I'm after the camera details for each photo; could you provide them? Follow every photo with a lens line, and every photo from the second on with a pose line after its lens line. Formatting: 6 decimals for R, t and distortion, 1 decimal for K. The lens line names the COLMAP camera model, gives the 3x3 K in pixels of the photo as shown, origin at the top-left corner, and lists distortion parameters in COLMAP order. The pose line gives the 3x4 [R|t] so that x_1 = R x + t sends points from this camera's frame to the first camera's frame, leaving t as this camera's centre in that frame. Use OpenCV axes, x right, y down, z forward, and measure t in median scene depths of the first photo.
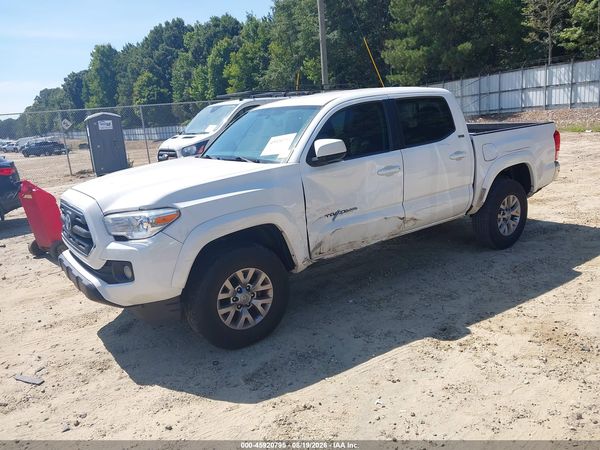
lens RADIAL K [[476.7, 0, 293.1], [0, 476.7, 221.0], [0, 0, 1]] dist [0.030307, -0.043130]
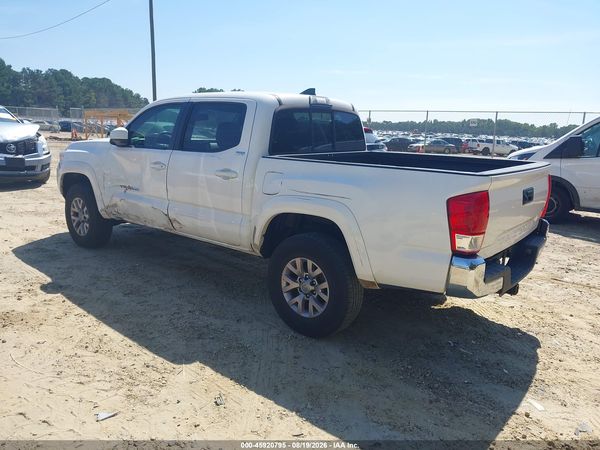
lens RADIAL K [[476.7, 0, 290.2], [0, 476.7, 225.0], [0, 0, 1]] dist [0.030307, -0.043130]
pose [[0.243654, 0.283247, -0.927580, 0.689374], [-0.270274, 0.938347, 0.215540, -0.154030], [0.931442, 0.198183, 0.305186, 0.504439]]
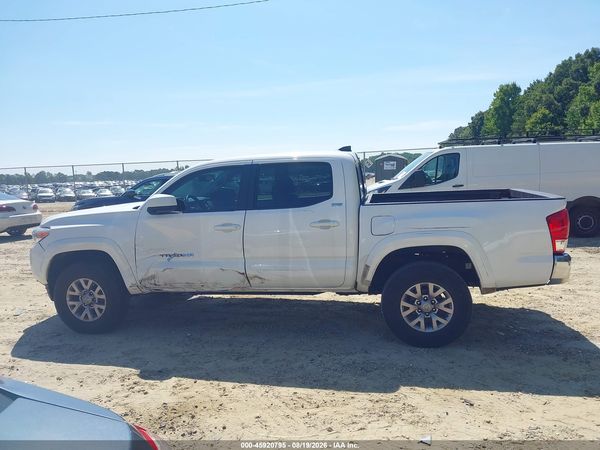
lens RADIAL K [[476.7, 0, 295.0], [0, 476.7, 223.0], [0, 0, 1]] dist [0.030307, -0.043130]
pose [[0.690766, 0.128088, -0.711643, 0.566227], [-0.176522, 0.984279, 0.005816, -0.077841], [0.701201, 0.121603, 0.702517, 0.173205]]
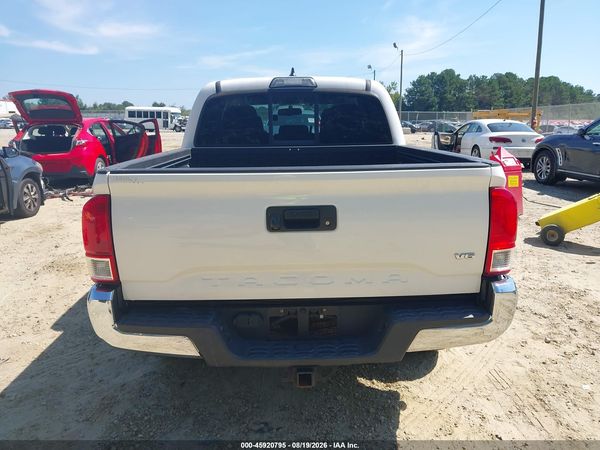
lens RADIAL K [[476.7, 0, 297.4], [0, 476.7, 221.8], [0, 0, 1]] dist [0.030307, -0.043130]
pose [[-0.564135, 0.249850, -0.786973, 0.534065], [-0.136017, 0.911976, 0.387039, -0.232410], [0.814402, 0.325384, -0.480494, 0.929183]]
